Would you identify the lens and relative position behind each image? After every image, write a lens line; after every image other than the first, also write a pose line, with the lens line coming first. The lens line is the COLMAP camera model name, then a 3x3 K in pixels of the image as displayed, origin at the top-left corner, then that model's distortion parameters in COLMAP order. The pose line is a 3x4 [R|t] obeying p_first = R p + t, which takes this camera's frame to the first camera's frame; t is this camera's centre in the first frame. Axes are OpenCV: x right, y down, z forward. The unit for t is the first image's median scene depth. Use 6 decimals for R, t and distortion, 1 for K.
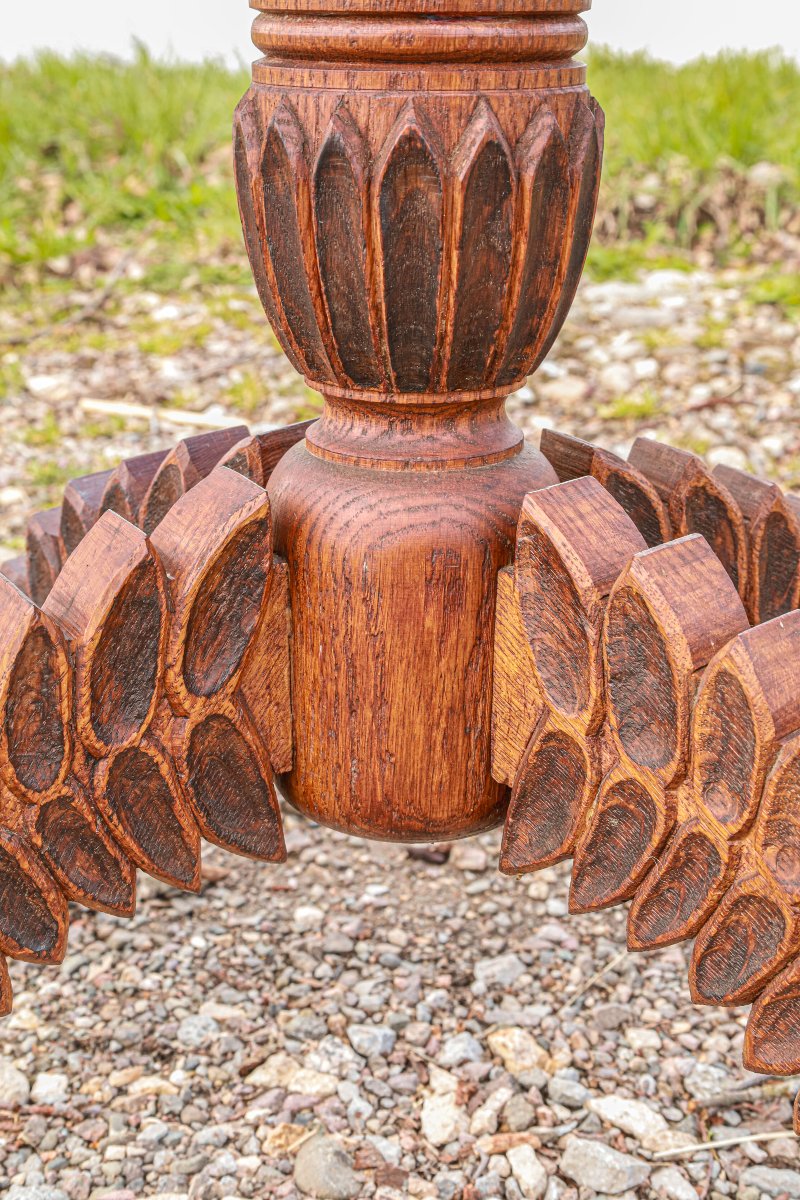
lens RADIAL K [[1813.0, 0, 397.8], [0, 1813.0, 616.7], [0, 0, 1]] dist [0.011435, -0.033666]
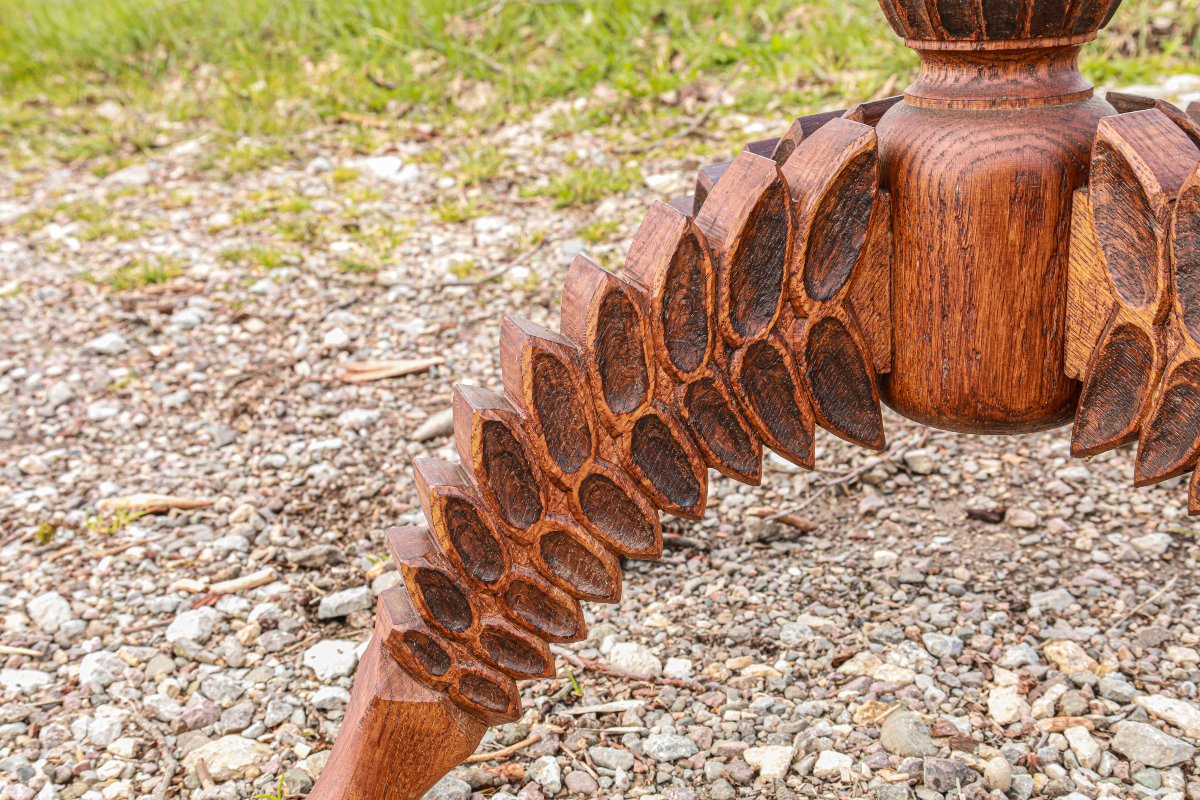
lens RADIAL K [[1467.5, 0, 607.0], [0, 1467.5, 408.1], [0, 0, 1]] dist [-0.010209, 0.022746]
pose [[0.976973, 0.007131, -0.213243, -0.026940], [-0.010537, 0.999834, -0.014842, 0.098261], [0.213102, 0.016747, 0.976886, 0.006470]]
